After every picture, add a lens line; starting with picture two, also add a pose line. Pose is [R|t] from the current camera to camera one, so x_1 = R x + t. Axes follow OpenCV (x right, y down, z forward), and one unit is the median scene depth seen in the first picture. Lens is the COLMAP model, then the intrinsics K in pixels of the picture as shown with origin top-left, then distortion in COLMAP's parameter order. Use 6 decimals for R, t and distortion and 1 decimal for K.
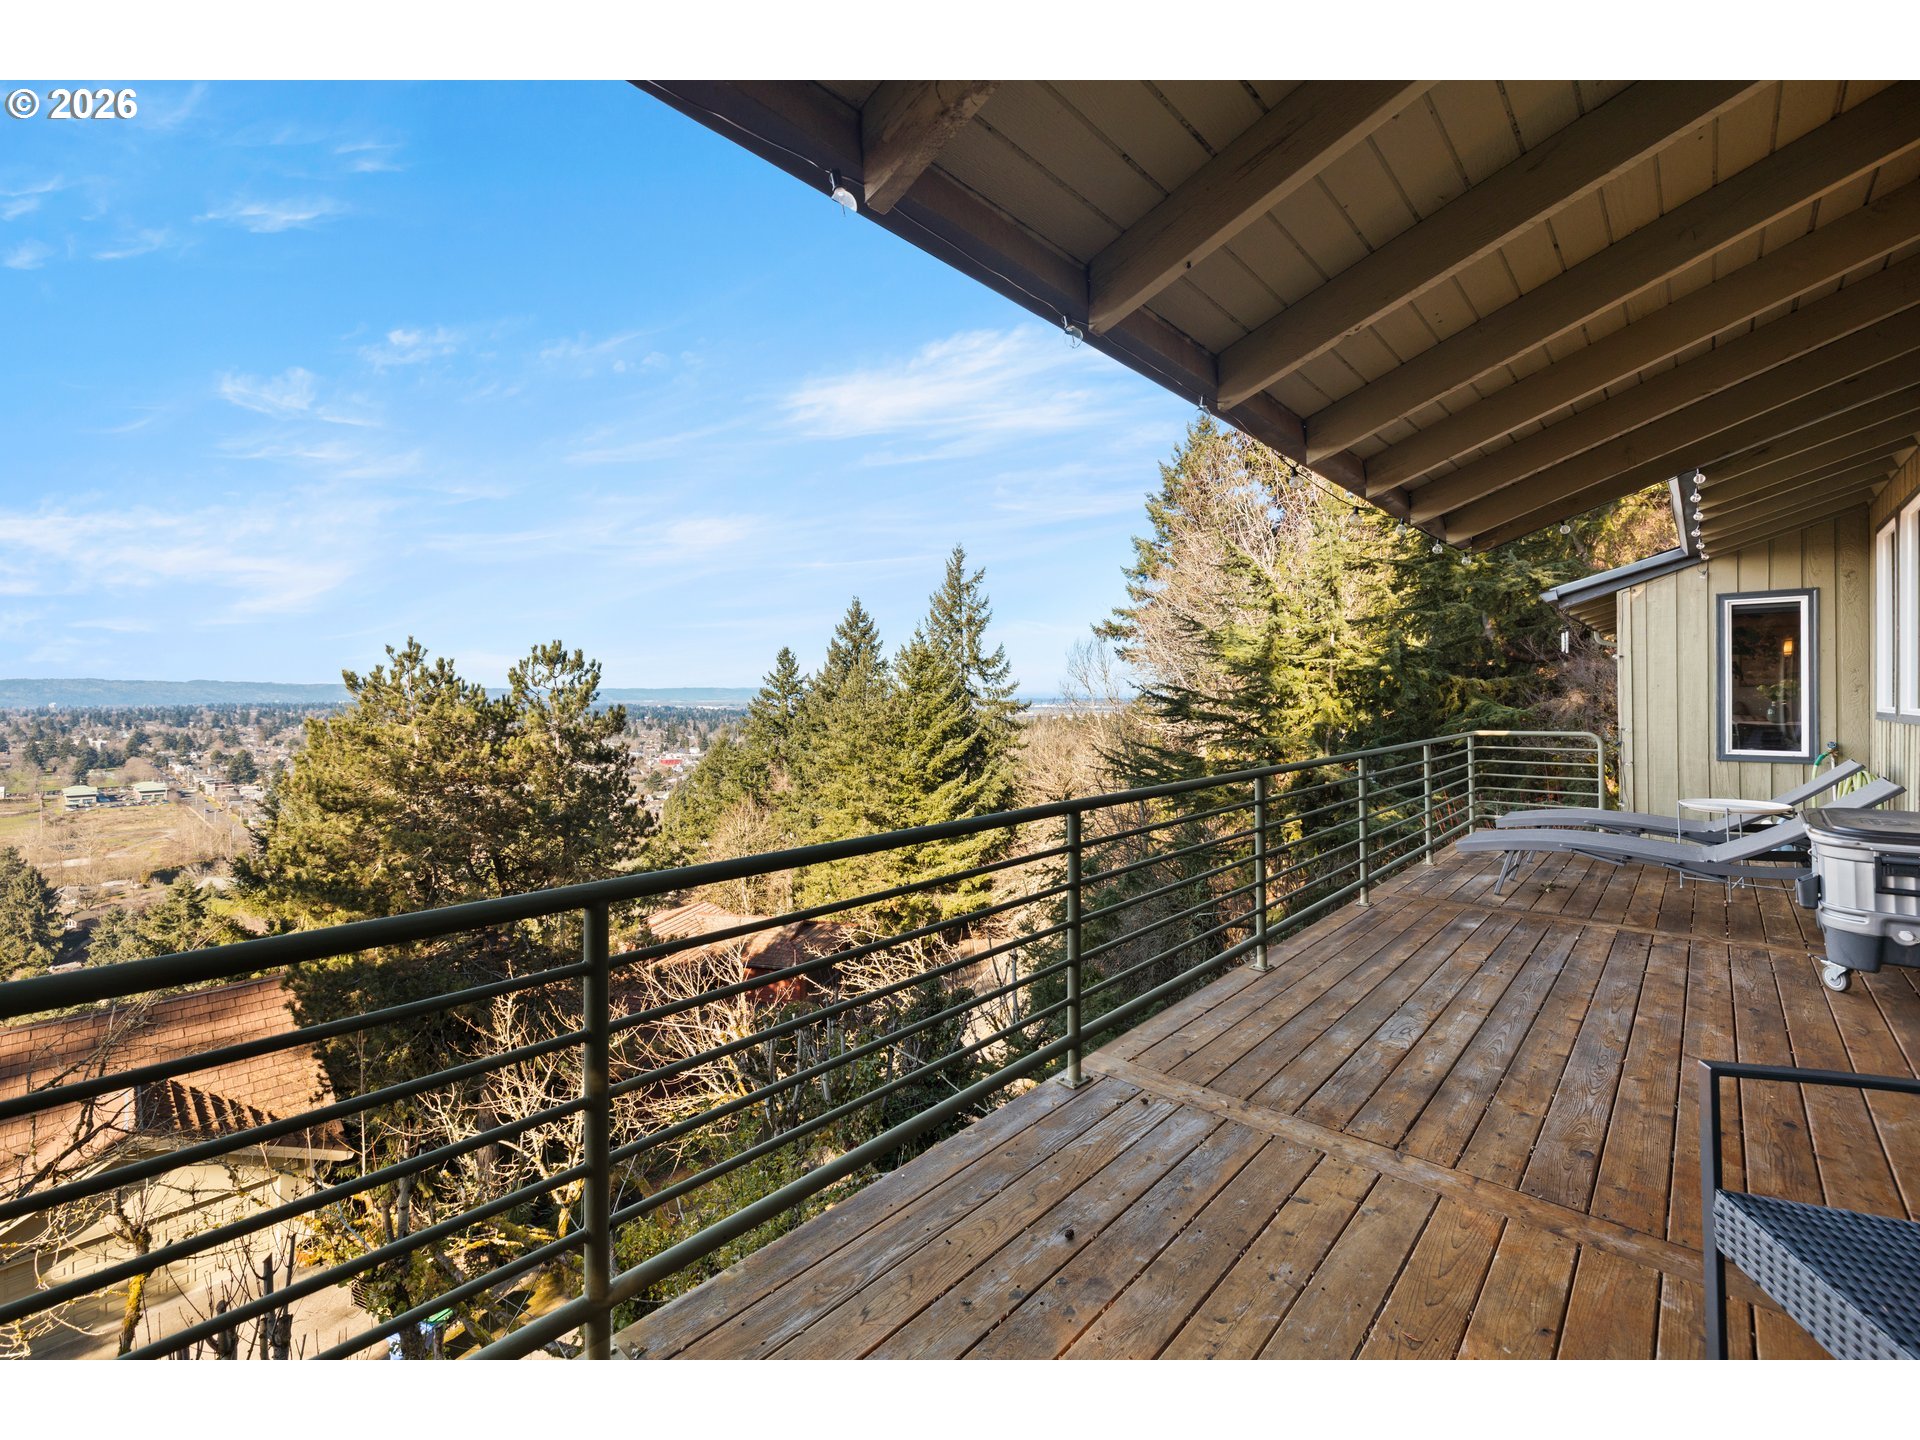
lens RADIAL K [[818.1, 0, 965.2], [0, 818.1, 702.2], [0, 0, 1]] dist [0.004260, -0.000916]
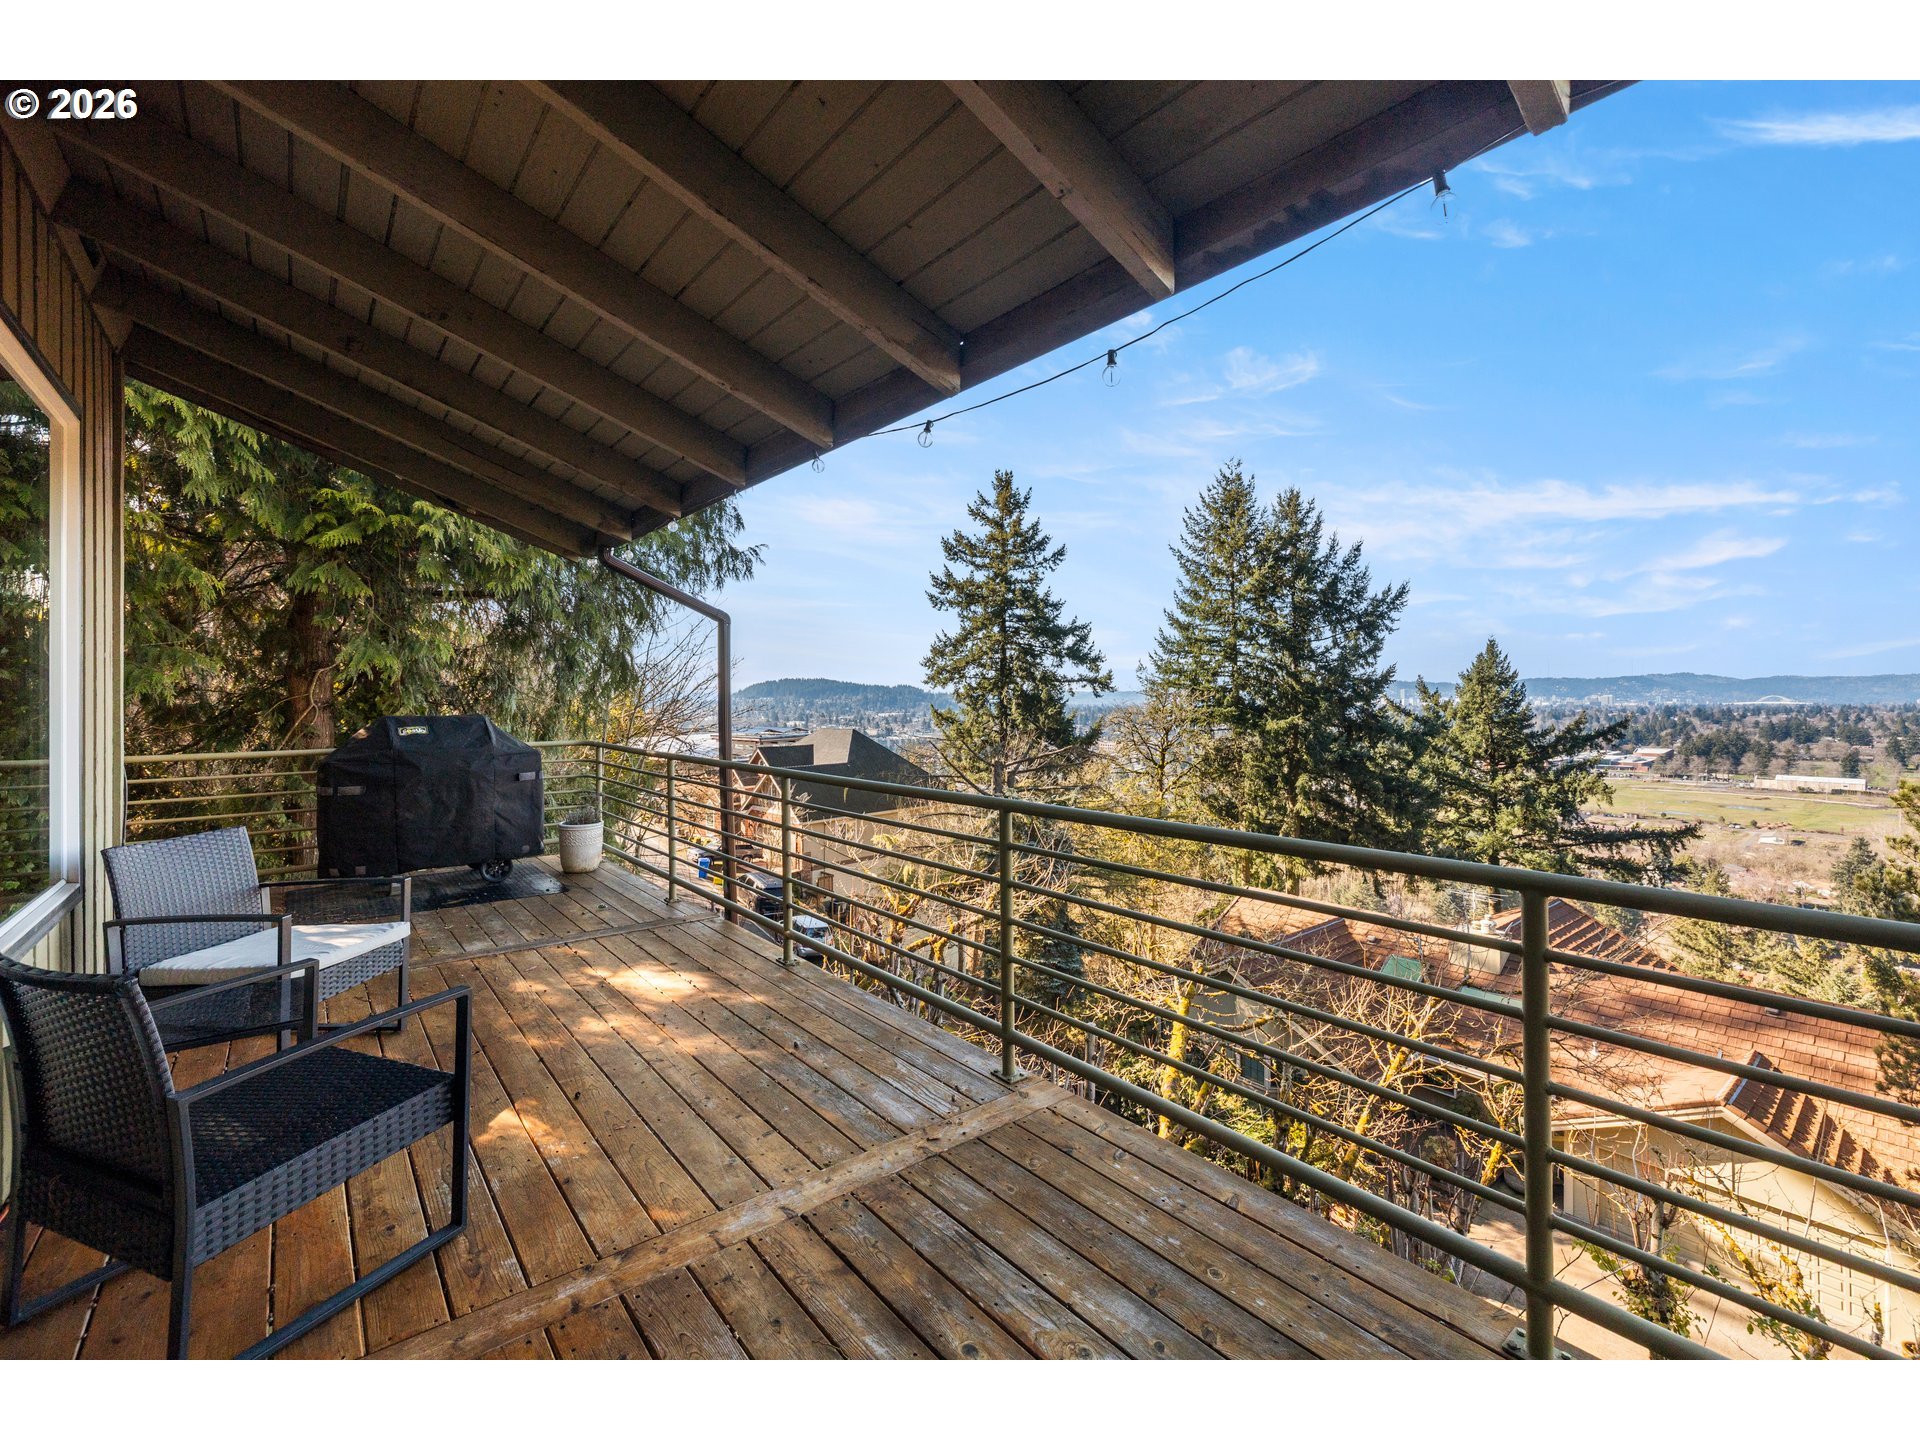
lens RADIAL K [[818.1, 0, 965.0], [0, 818.1, 685.1], [0, 0, 1]] dist [0.004260, -0.000916]
pose [[-0.138962, -0.010599, -0.990241, 0.162467], [-0.004820, 0.999938, -0.010026, -0.001998], [0.990286, 0.003380, -0.139004, 0.152663]]
